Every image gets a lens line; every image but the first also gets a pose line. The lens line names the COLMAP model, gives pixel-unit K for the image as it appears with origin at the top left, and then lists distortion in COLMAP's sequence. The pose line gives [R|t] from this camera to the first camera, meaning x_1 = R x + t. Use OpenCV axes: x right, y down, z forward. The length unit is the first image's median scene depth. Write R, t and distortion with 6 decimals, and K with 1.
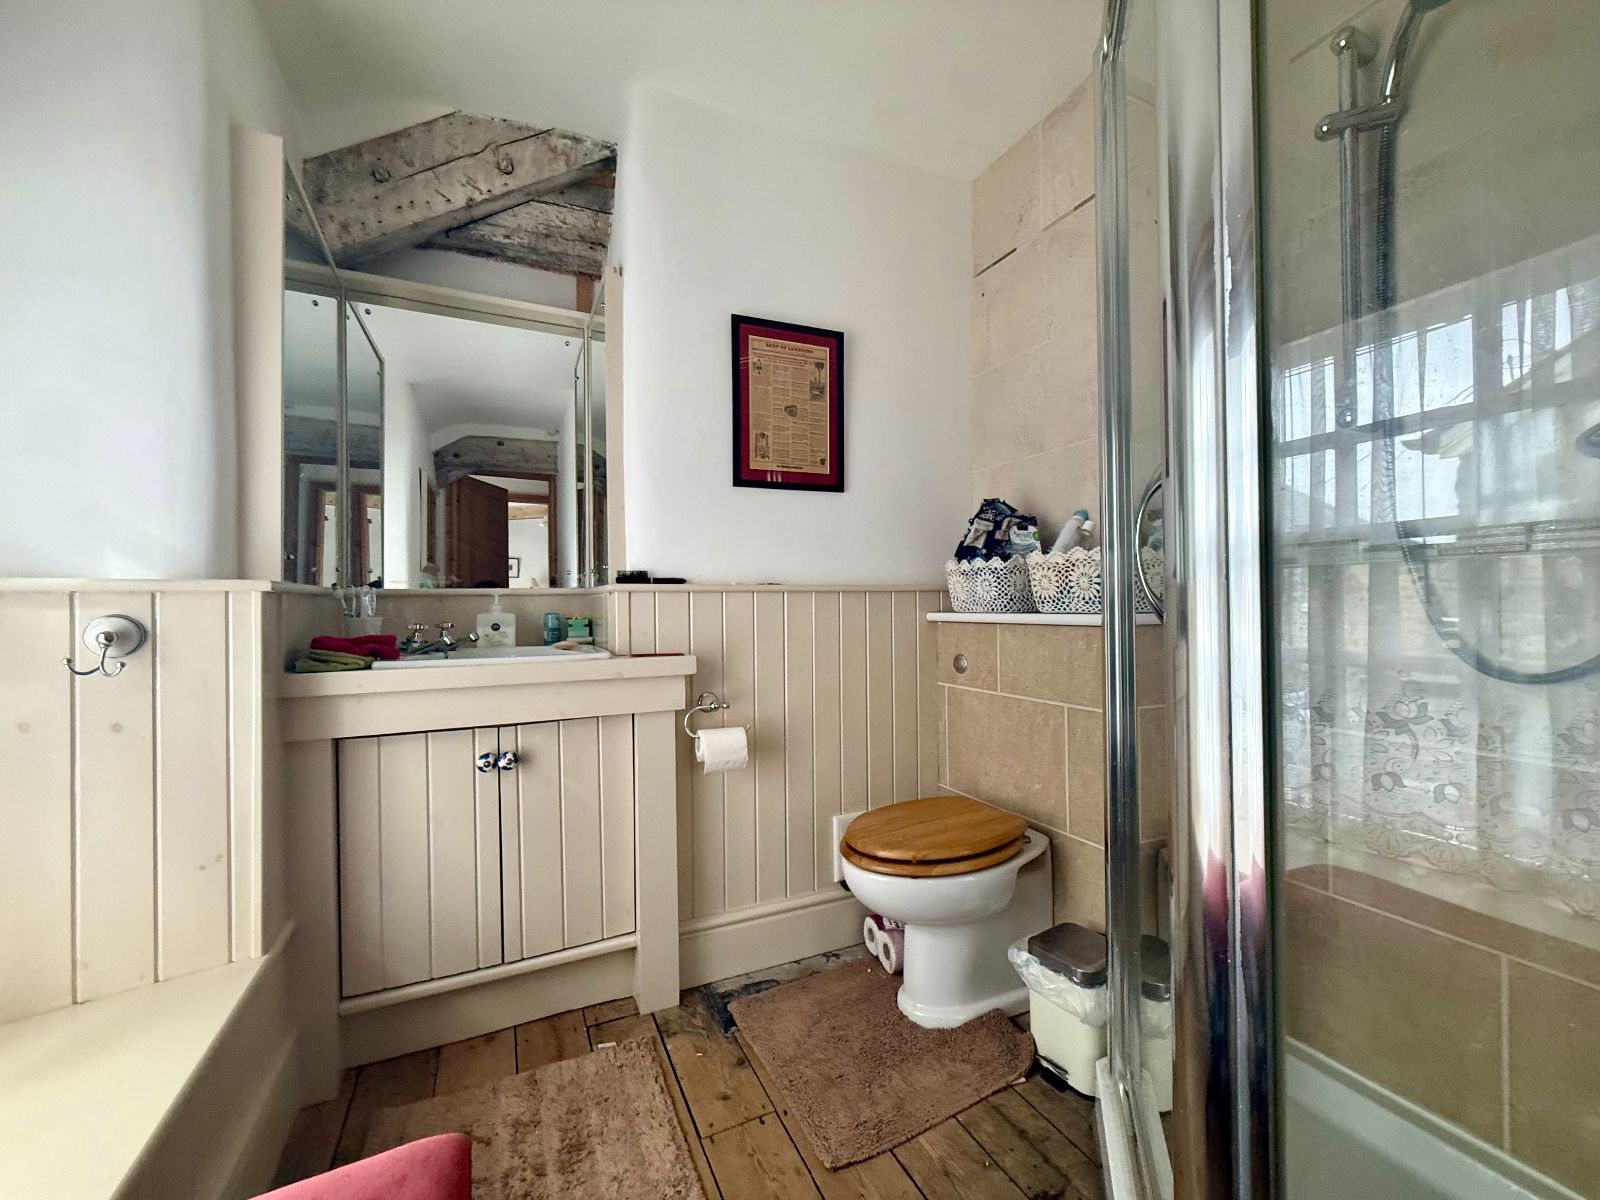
lens RADIAL K [[636.5, 0, 800.1], [0, 636.5, 600.8], [0, 0, 1]] dist [-0.000458, 0.000205]
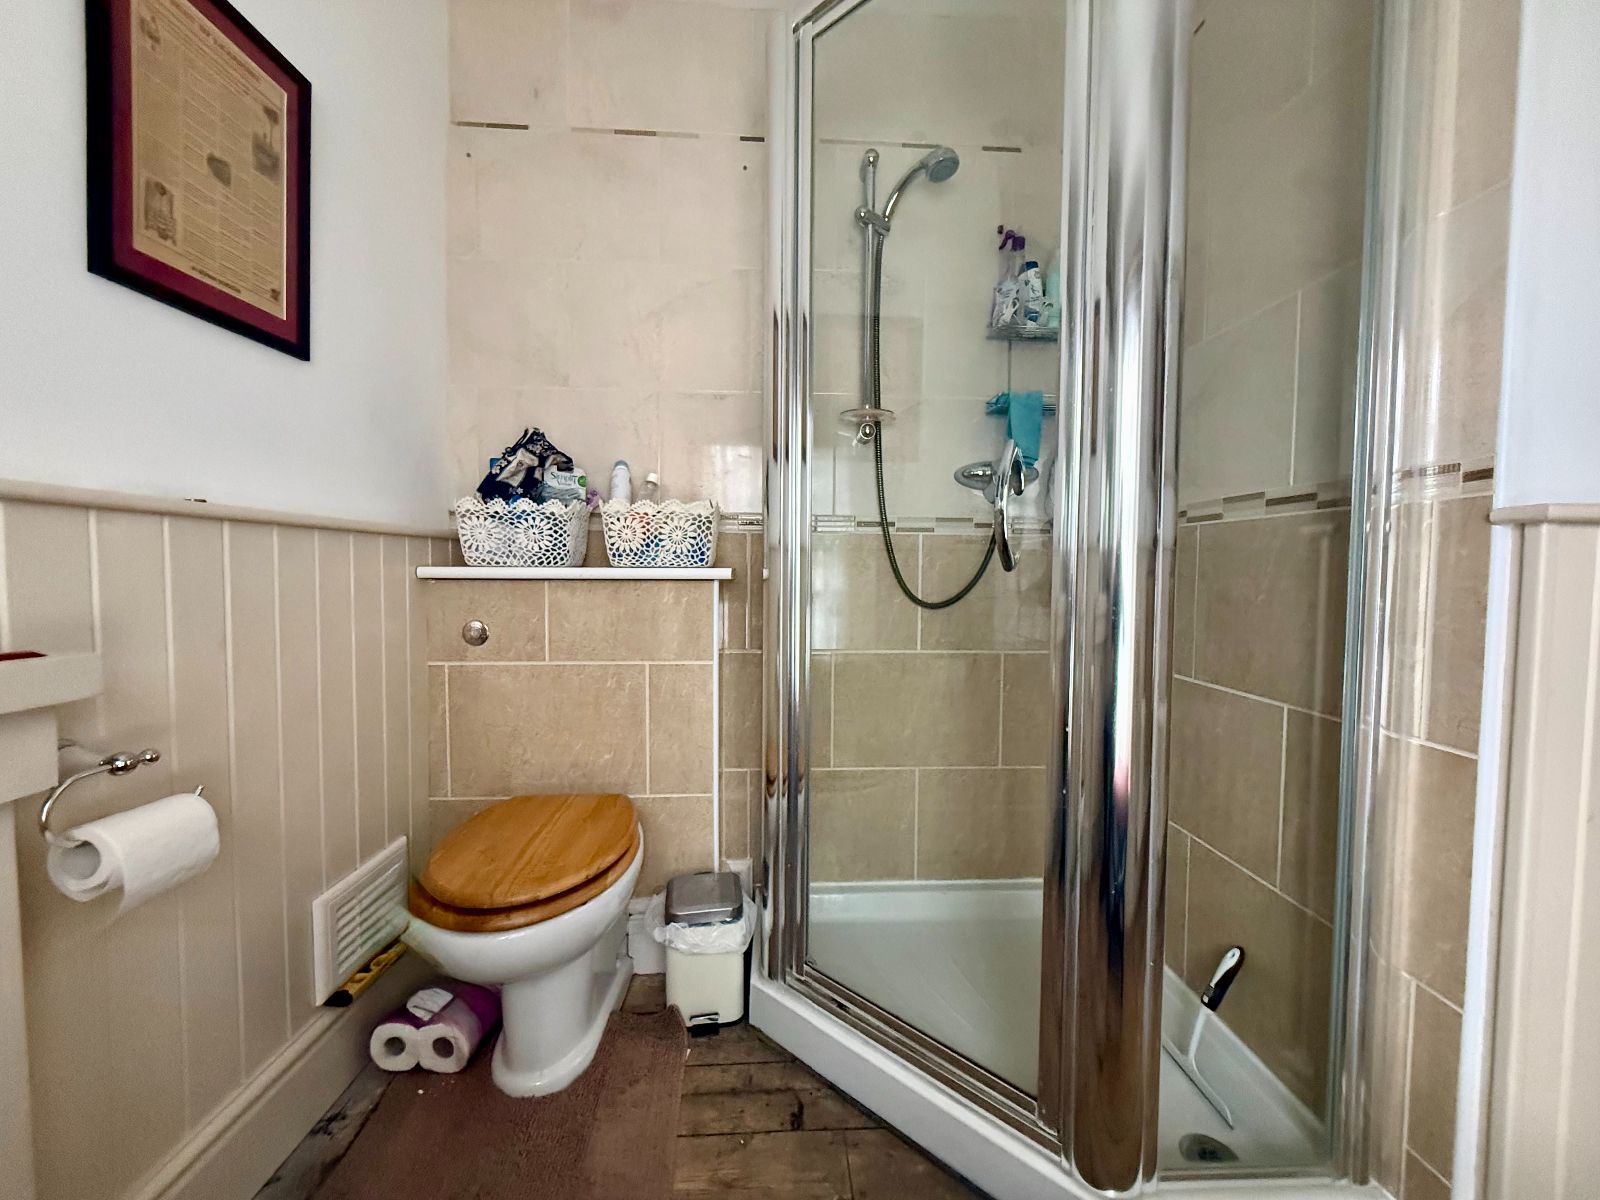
lens RADIAL K [[636.5, 0, 807.2], [0, 636.5, 599.5], [0, 0, 1]] dist [-0.000458, 0.000205]
pose [[0.380053, -0.030853, 0.924450, -0.329569], [-0.015169, 0.999101, 0.039581, 0.022857], [-0.924840, -0.029065, 0.379243, 0.360930]]
